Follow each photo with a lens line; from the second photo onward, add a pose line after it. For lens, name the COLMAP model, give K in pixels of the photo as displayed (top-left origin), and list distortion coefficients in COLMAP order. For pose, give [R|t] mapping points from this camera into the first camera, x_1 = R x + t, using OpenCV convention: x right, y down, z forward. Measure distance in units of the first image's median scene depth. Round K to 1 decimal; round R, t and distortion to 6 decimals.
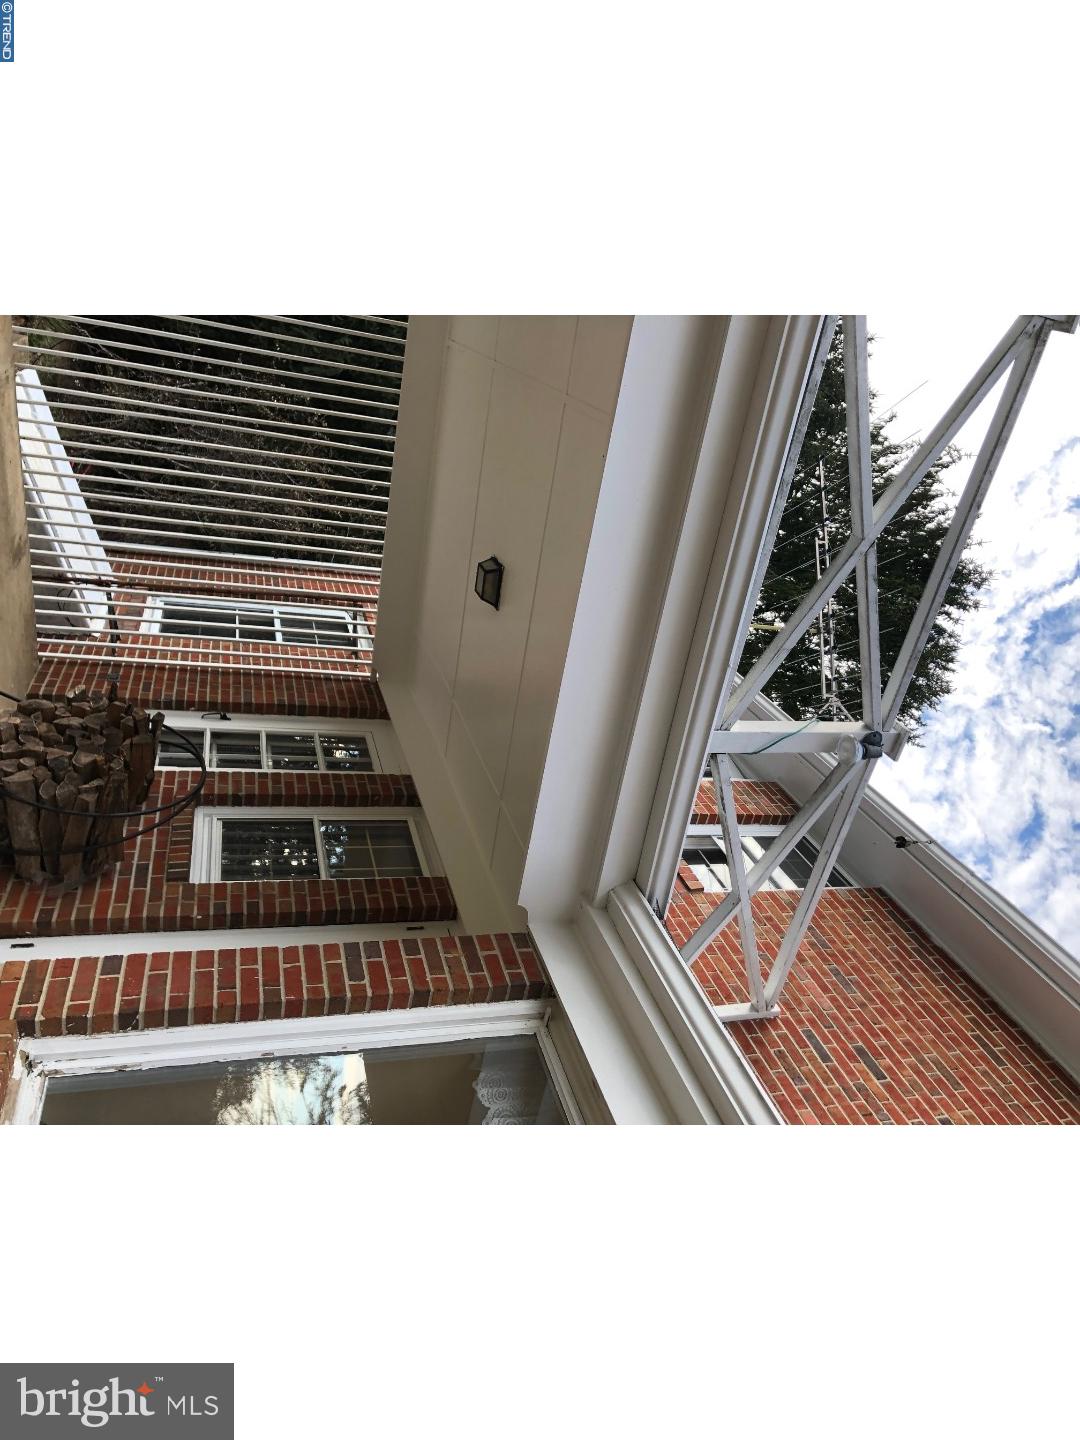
lens RADIAL K [[844.7, 0, 550.8], [0, 844.7, 720.9], [0, 0, 1]] dist [-0.000127, -0.000969]
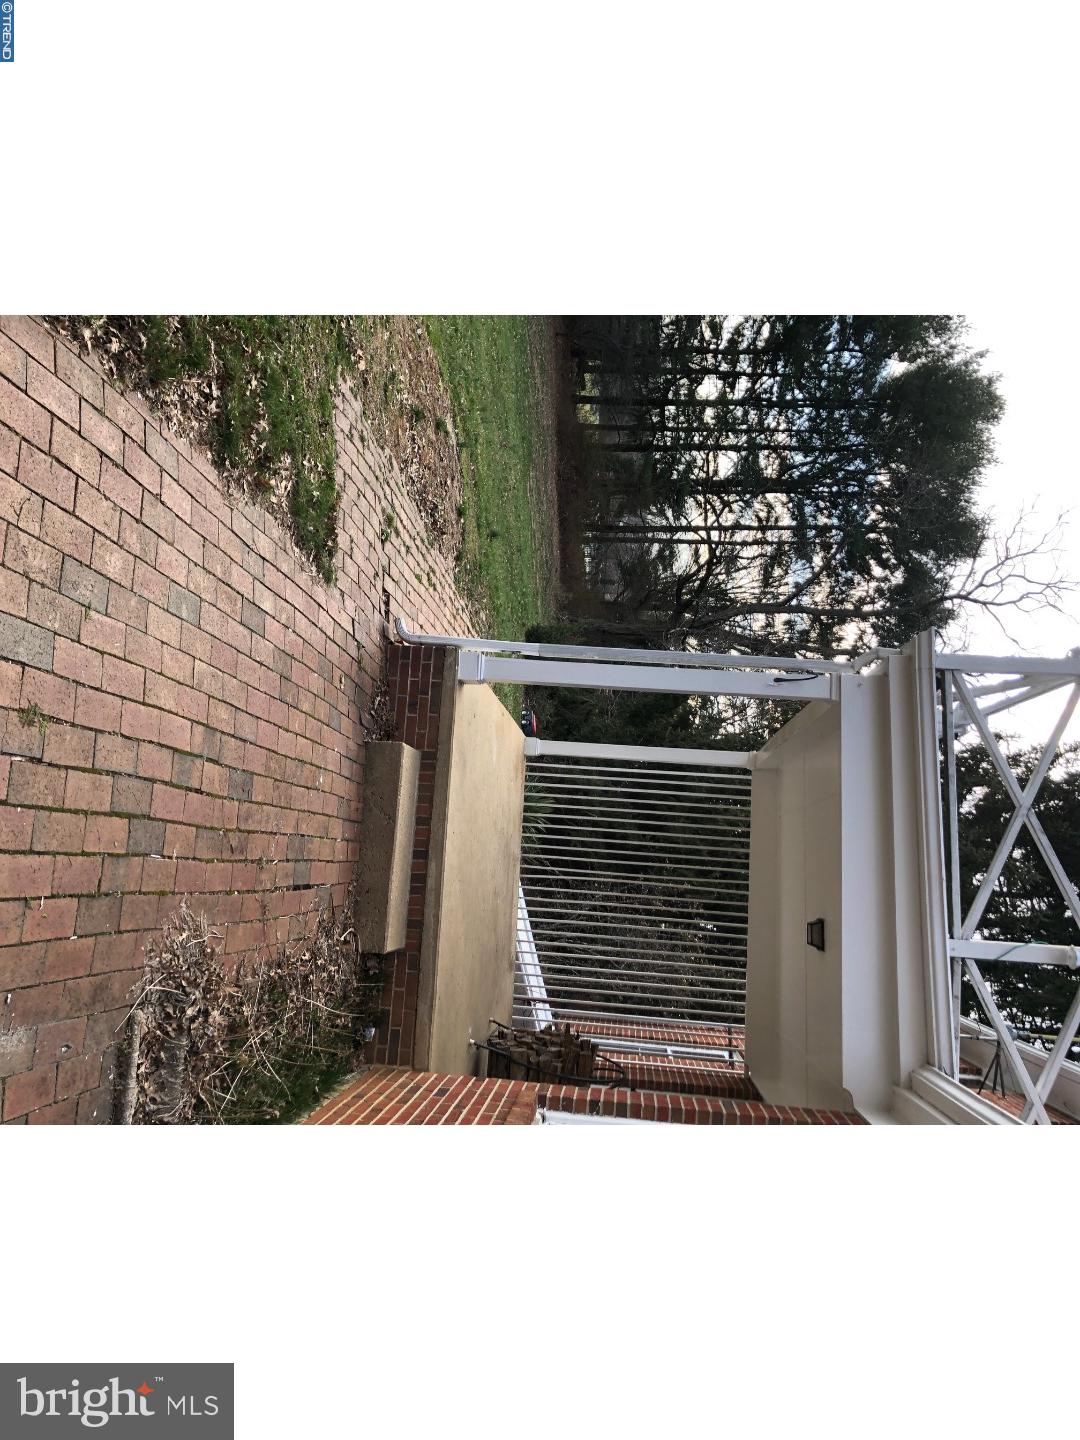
lens RADIAL K [[844.7, 0, 550.8], [0, 844.7, 720.9], [0, 0, 1]] dist [-0.000127, -0.000969]
pose [[0.913511, -0.188461, -0.360529, 0.102083], [-0.083502, 0.780490, -0.619567, 0.480923], [0.398153, 0.596086, 0.697249, -0.396631]]
